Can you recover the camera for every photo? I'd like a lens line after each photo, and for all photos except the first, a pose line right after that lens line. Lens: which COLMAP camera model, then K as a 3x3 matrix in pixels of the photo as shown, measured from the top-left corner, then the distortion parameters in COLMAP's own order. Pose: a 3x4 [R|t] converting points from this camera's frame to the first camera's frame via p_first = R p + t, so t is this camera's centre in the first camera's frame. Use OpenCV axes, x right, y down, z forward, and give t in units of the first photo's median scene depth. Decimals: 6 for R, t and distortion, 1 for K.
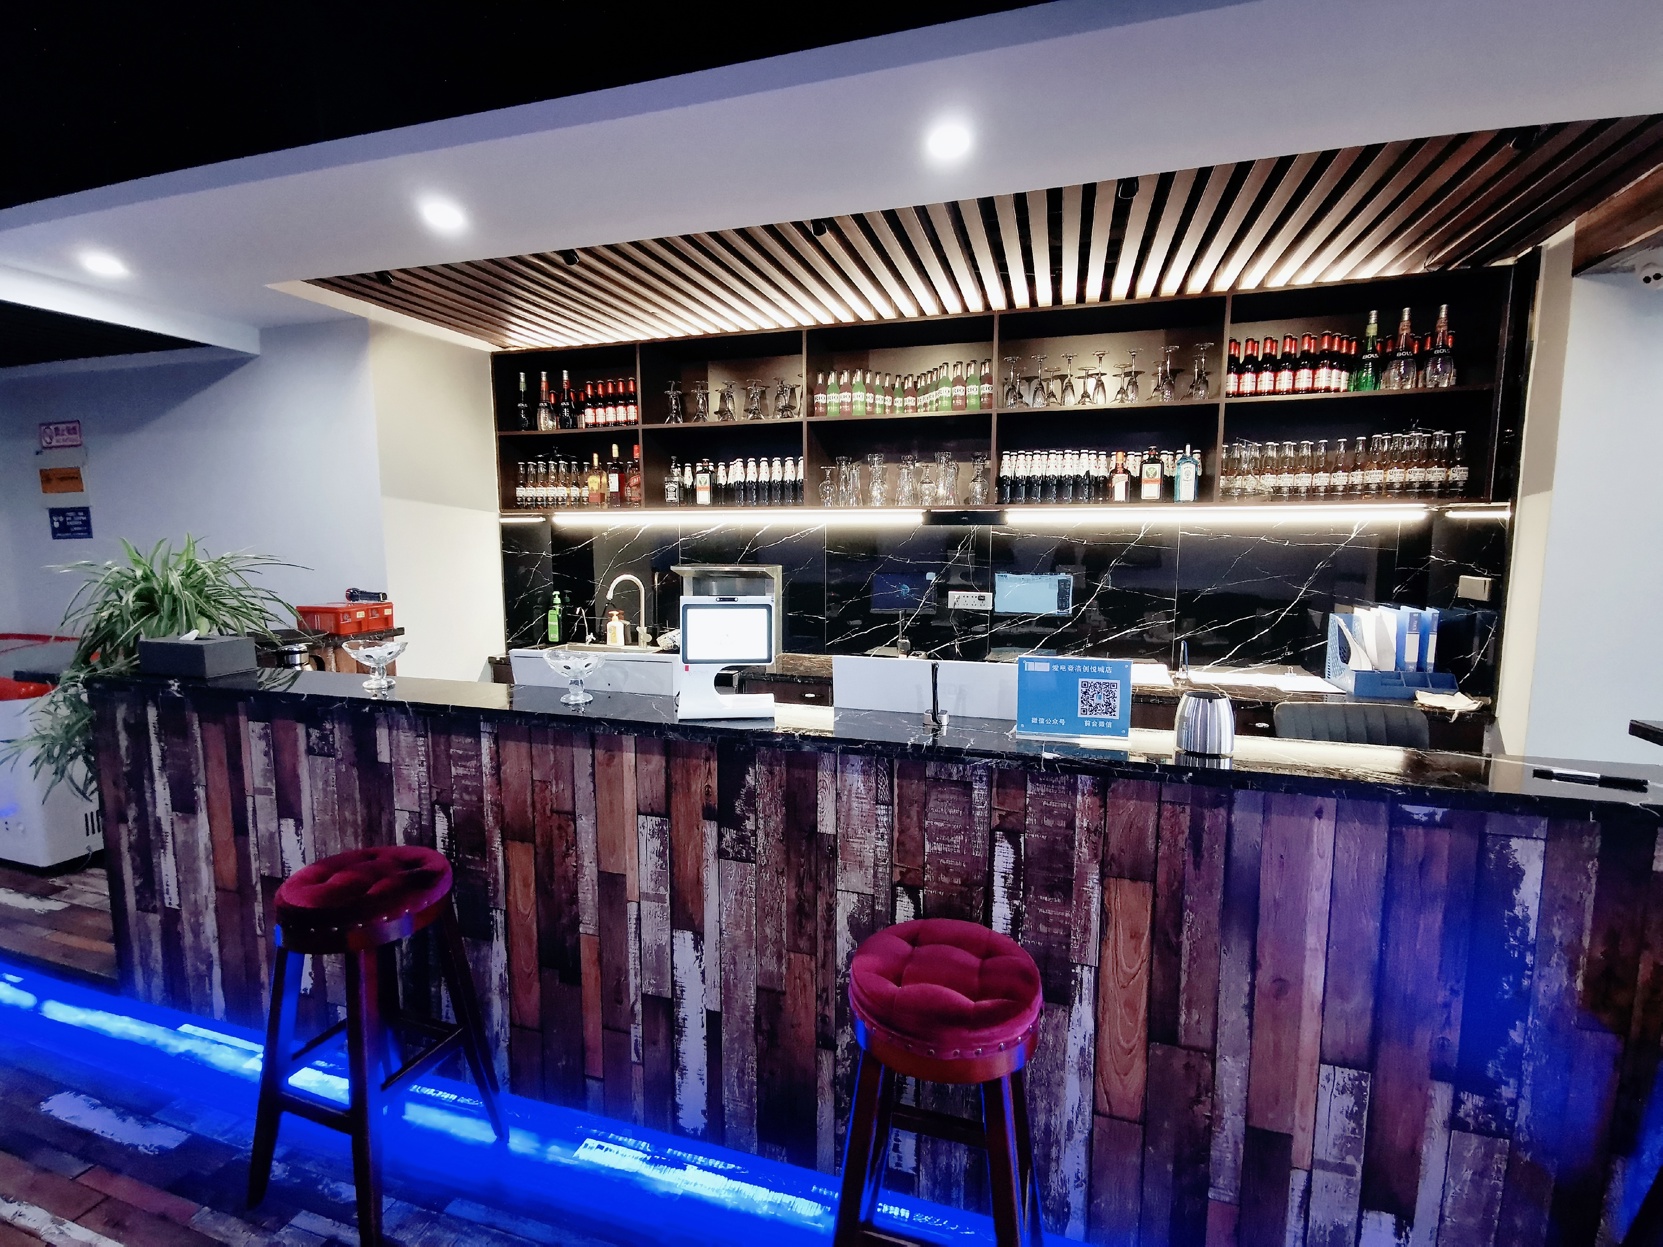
lens RADIAL K [[757.9, 0, 831.5], [0, 757.9, 623.5], [0, 0, 1]] dist [0.015002, 0.000802]
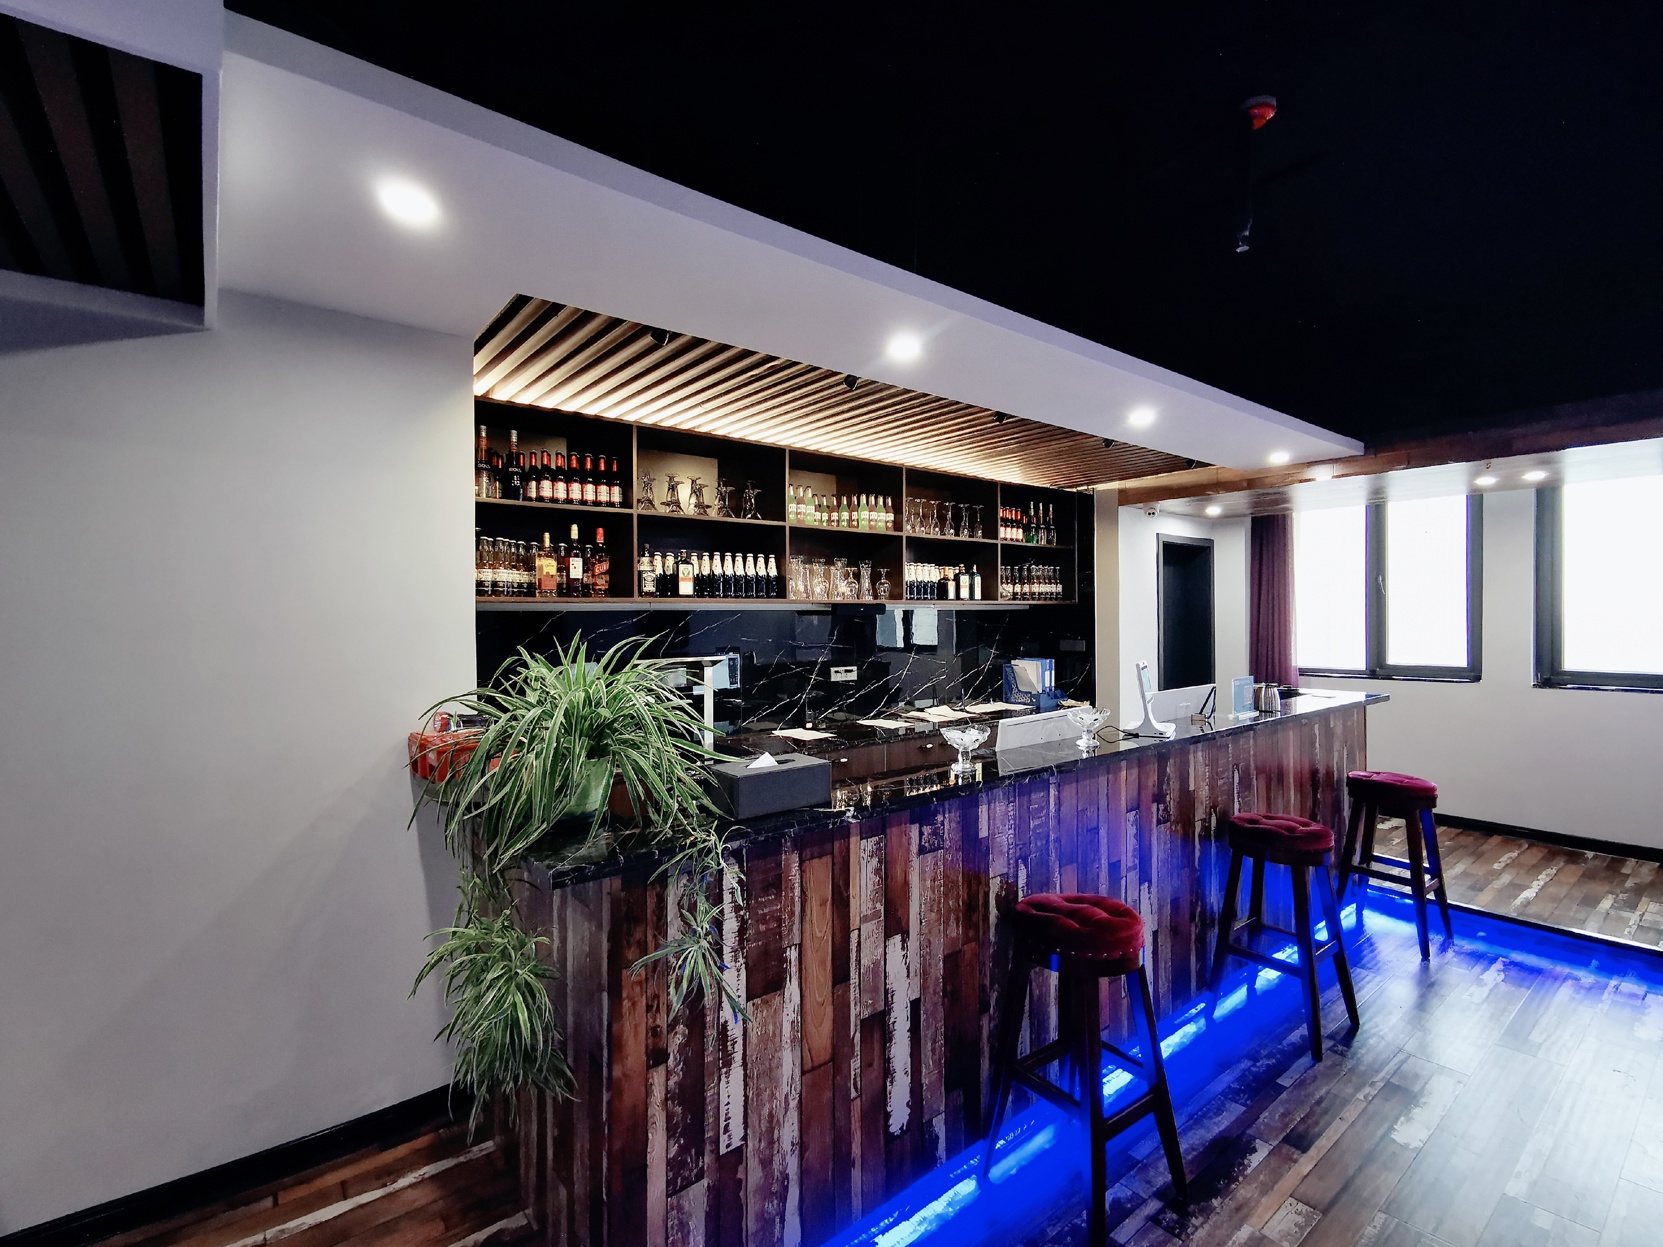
lens RADIAL K [[757.9, 0, 831.5], [0, 757.9, 623.5], [0, 0, 1]] dist [0.015002, 0.000802]
pose [[0.567988, -0.015406, 0.822892, -1.340423], [0.105630, 0.992921, -0.054320, -0.069983], [-0.816230, 0.117775, 0.565595, 0.442469]]
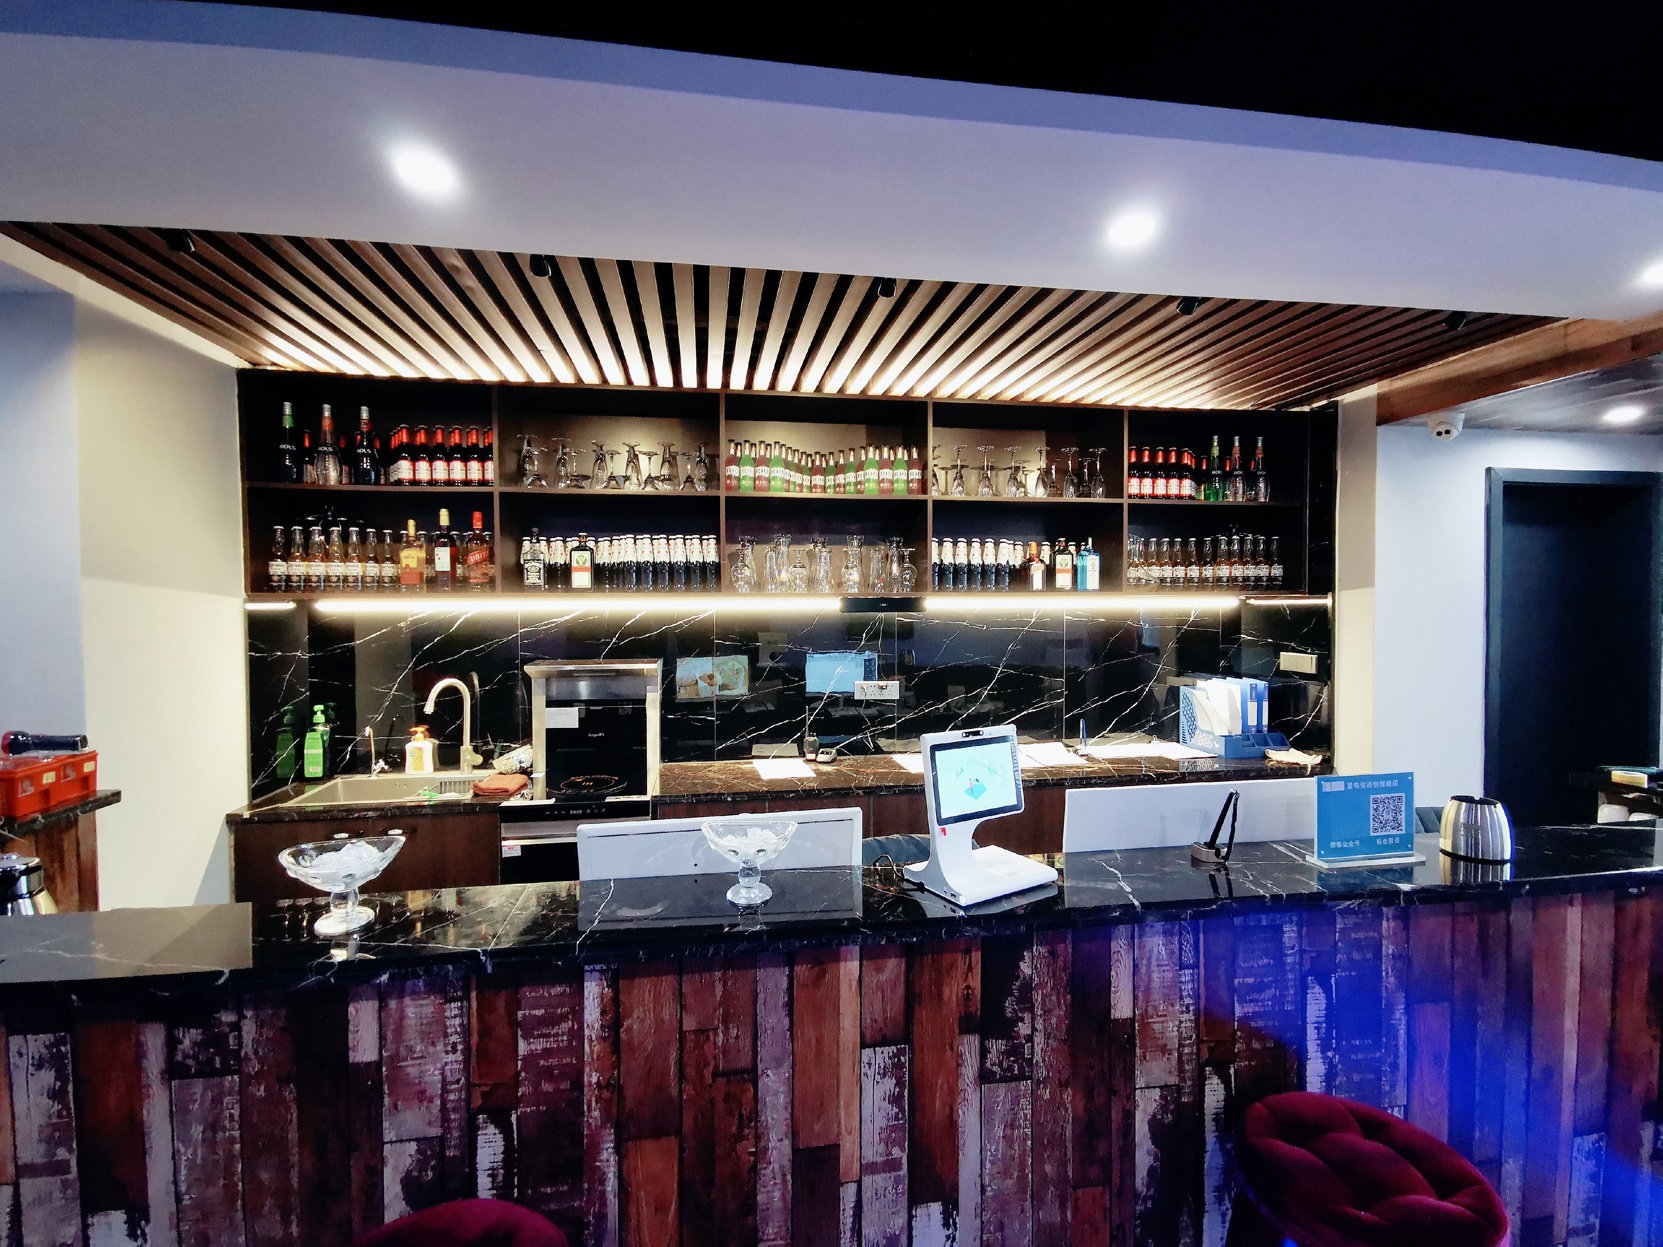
lens RADIAL K [[757.9, 0, 831.5], [0, 757.9, 623.5], [0, 0, 1]] dist [0.015002, 0.000802]
pose [[0.899378, -0.016957, 0.436843, -0.433060], [0.056399, 0.995398, -0.077475, -0.065258], [-0.433519, 0.094317, 0.896195, 0.256196]]
